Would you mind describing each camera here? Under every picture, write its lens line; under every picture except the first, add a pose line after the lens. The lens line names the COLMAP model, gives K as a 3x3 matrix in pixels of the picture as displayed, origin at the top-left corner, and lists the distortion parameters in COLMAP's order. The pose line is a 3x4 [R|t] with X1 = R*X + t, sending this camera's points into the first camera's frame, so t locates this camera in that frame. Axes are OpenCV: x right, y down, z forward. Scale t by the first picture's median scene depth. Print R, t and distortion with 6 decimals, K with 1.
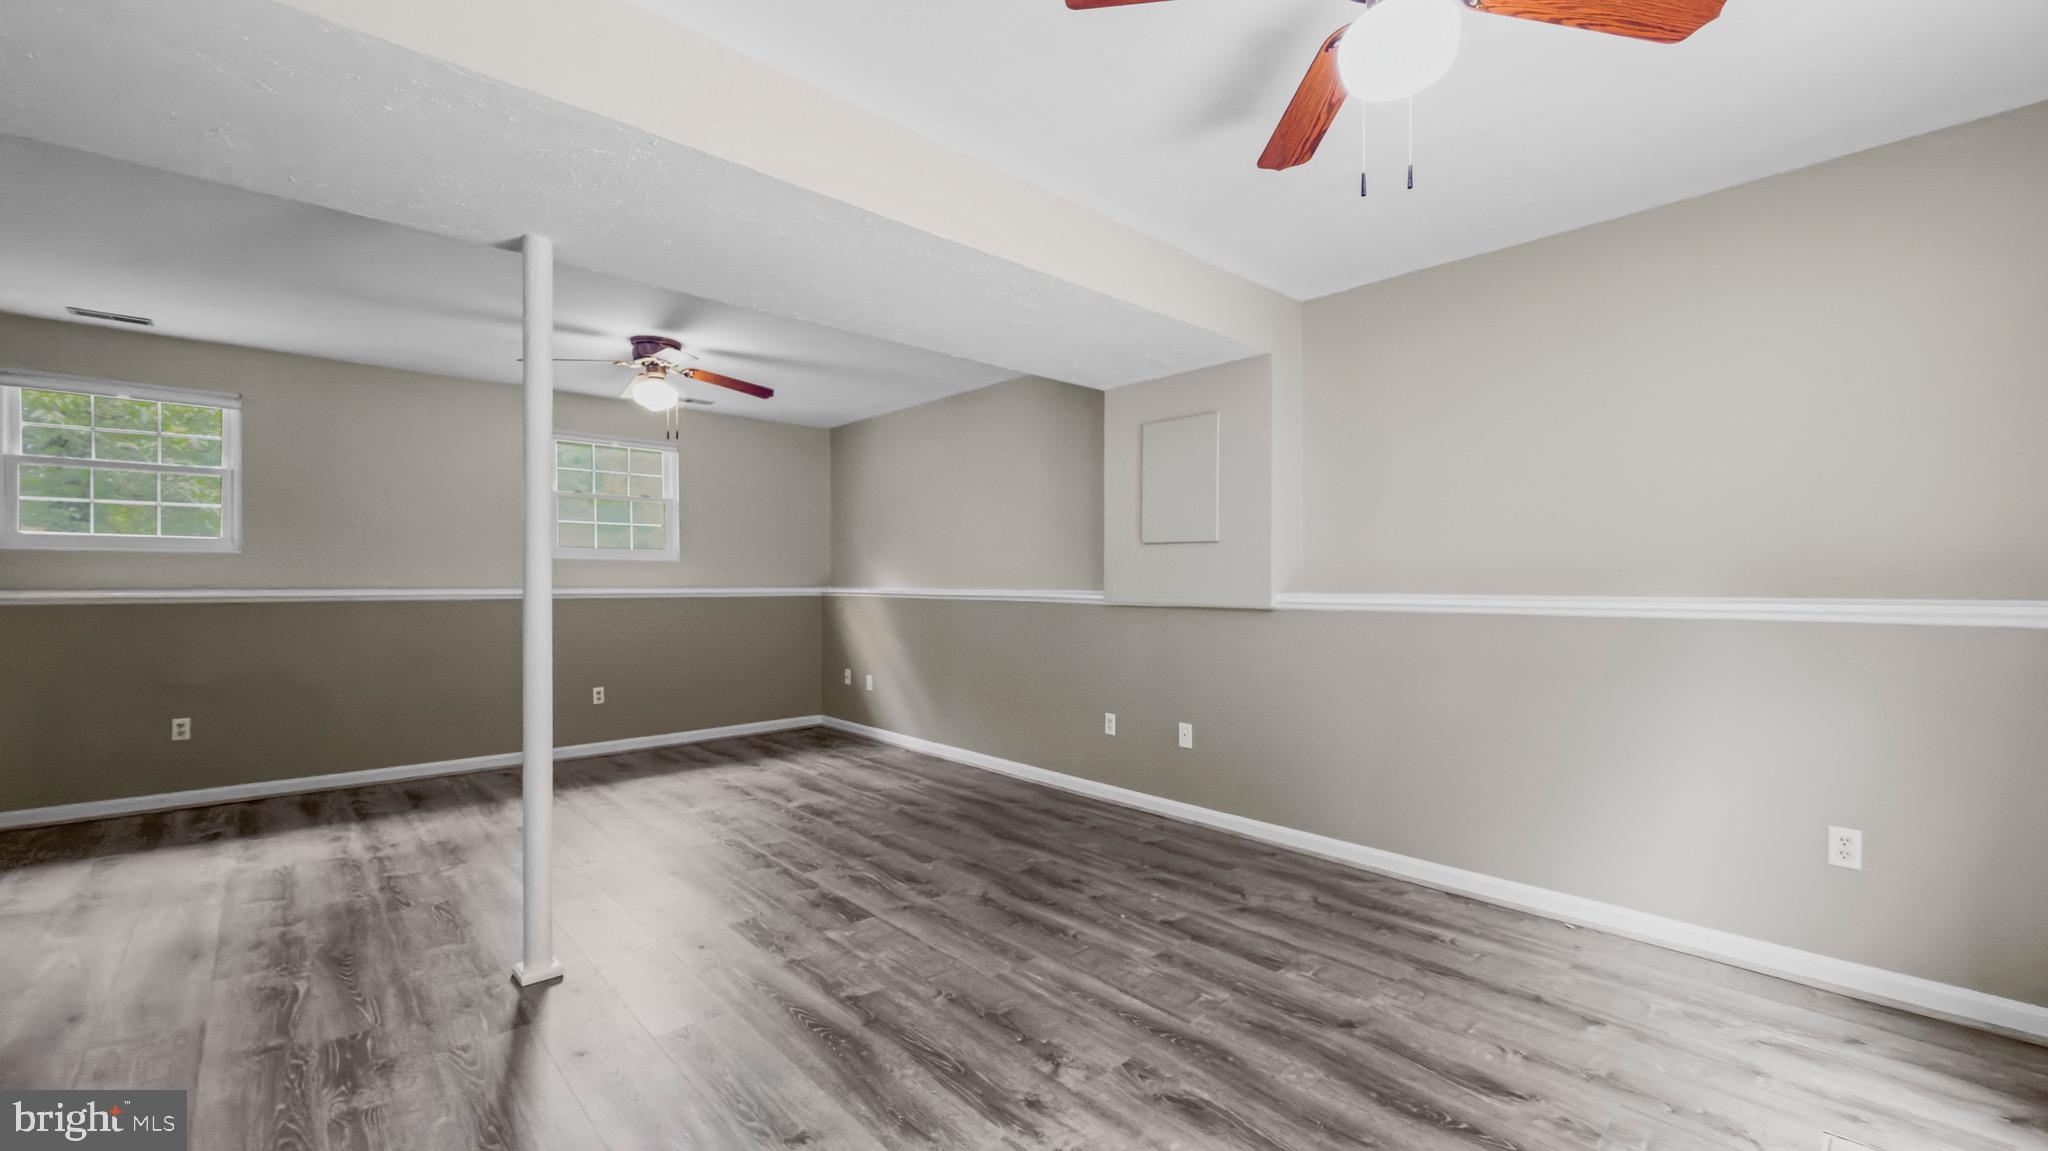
lens RADIAL K [[841.0, 0, 1004.4], [0, 841.0, 579.0], [0, 0, 1]] dist [0.001673, 0.000129]
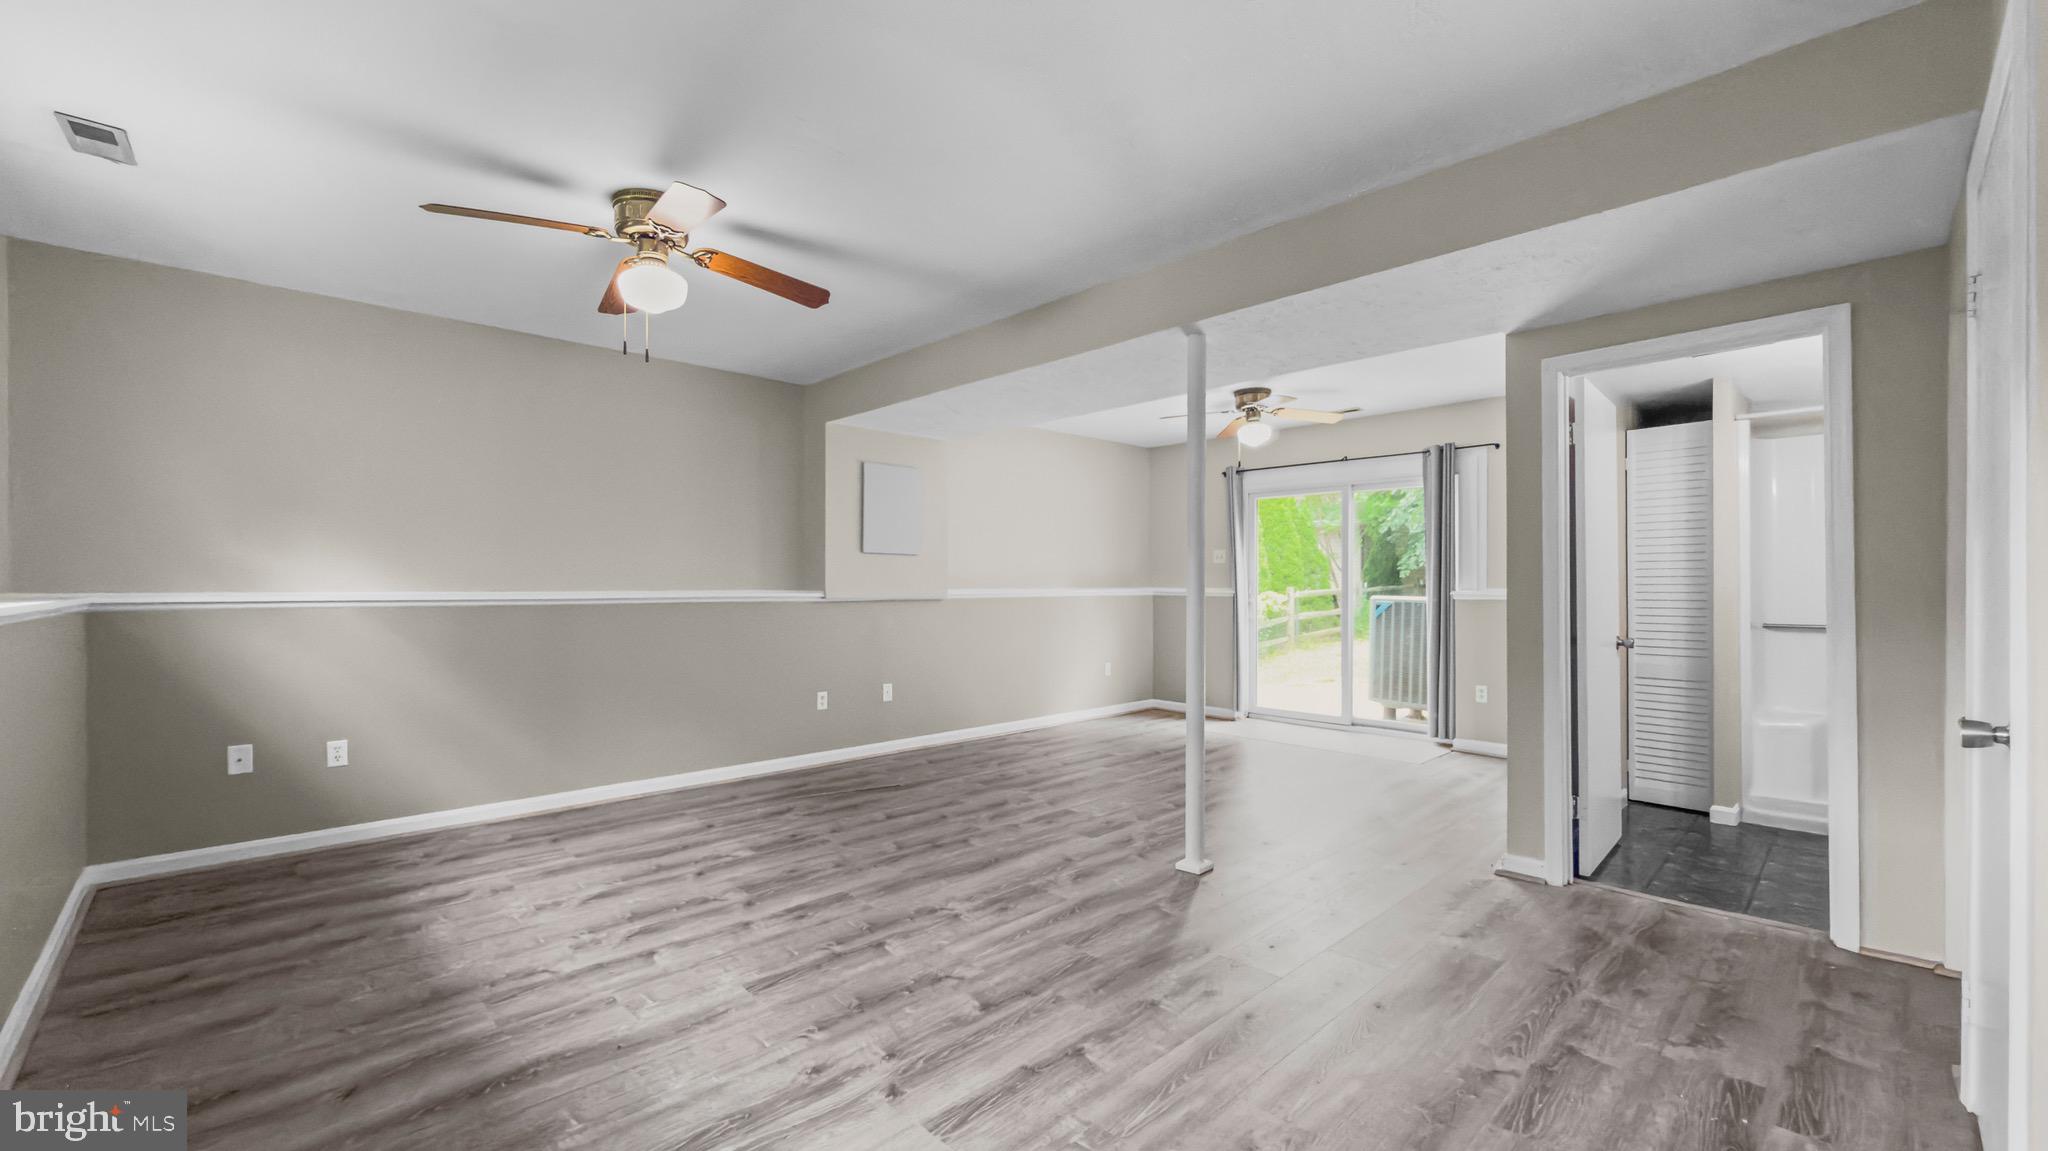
lens RADIAL K [[845.3, 0, 1029.2], [0, 845.3, 579.7], [0, 0, 1]] dist [0.001550, 0.000252]
pose [[-0.053234, 0.003946, 0.998574, -1.435439], [-0.003468, 0.999985, -0.004136, 0.004736], [-0.998576, -0.003683, -0.053220, 1.008901]]
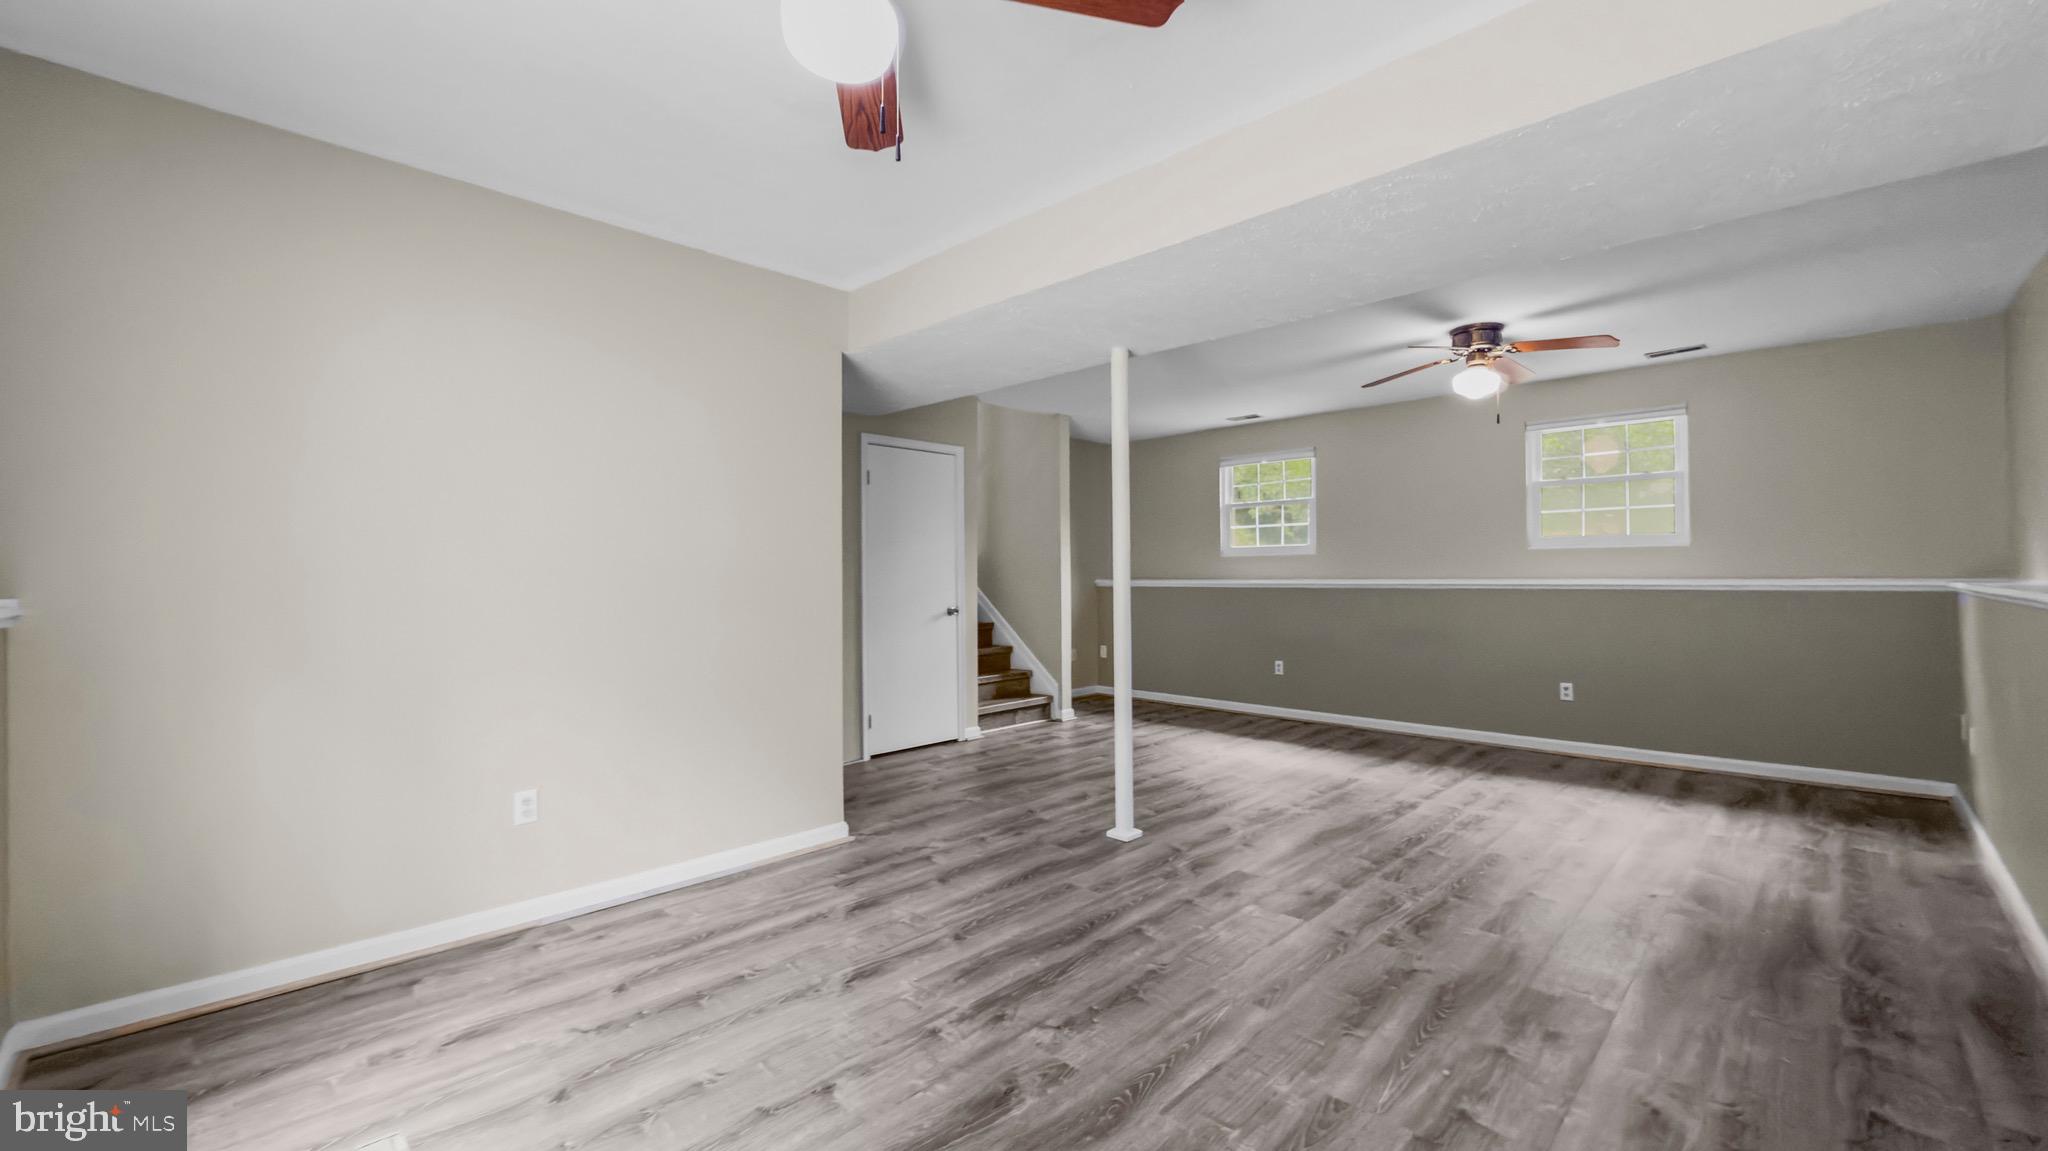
lens RADIAL K [[811.9, 0, 1024.0], [0, 811.9, 575.5], [0, 0, 1]] dist [-0.002977, -0.000055]
pose [[0.070645, -0.001209, -0.997501, 0.664346], [0.010924, 0.999940, -0.000439, 0.000434], [0.997442, -0.010866, 0.070654, 0.541804]]
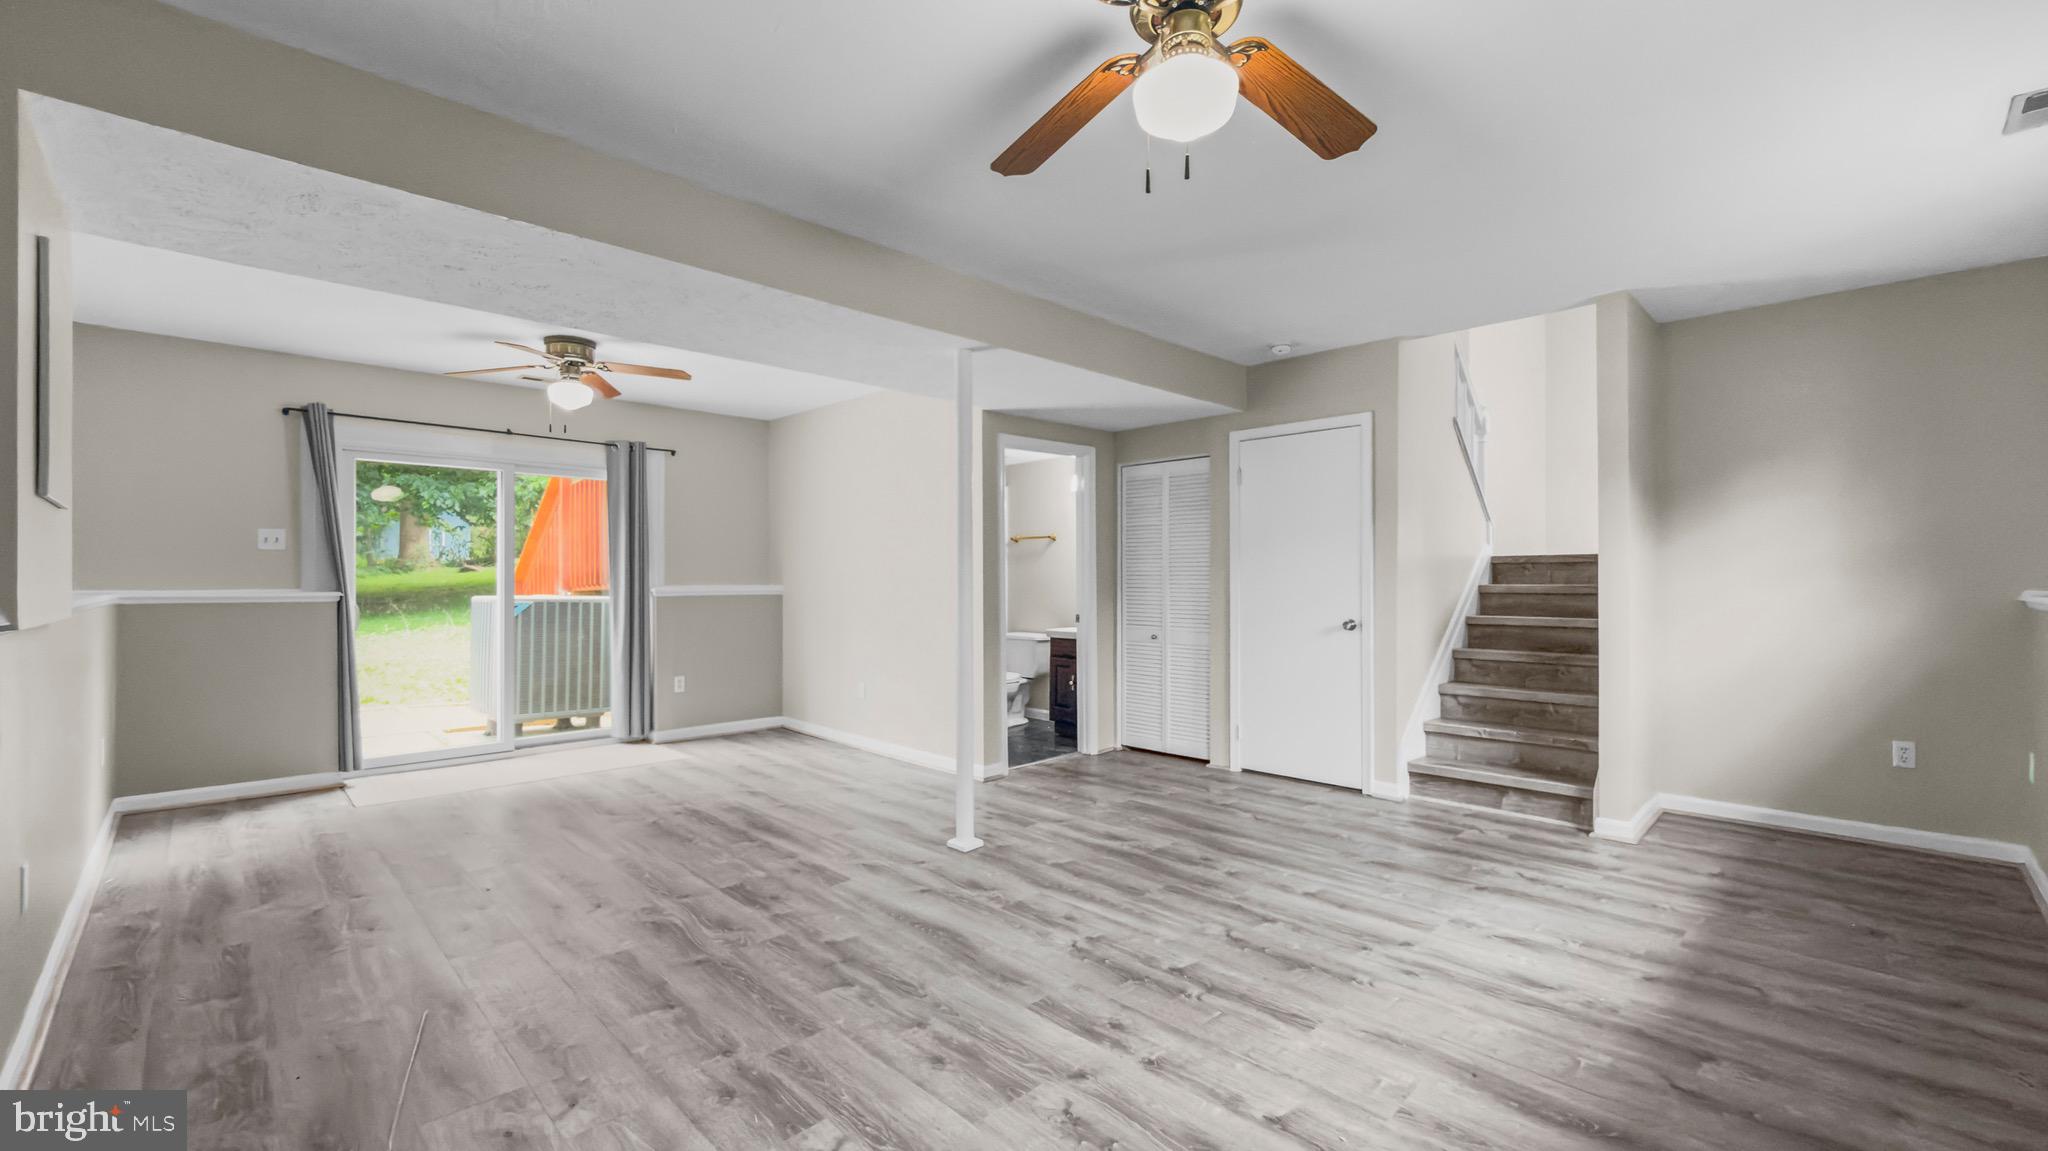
lens RADIAL K [[824.5, 0, 1028.7], [0, 824.5, 577.2], [0, 0, 1]] dist [-0.000927, 0.000499]
pose [[-0.997554, -0.000299, -0.069903, -0.423061], [0.000229, 0.999971, -0.007547, 0.003481], [0.069903, -0.007545, -0.997525, 1.849354]]
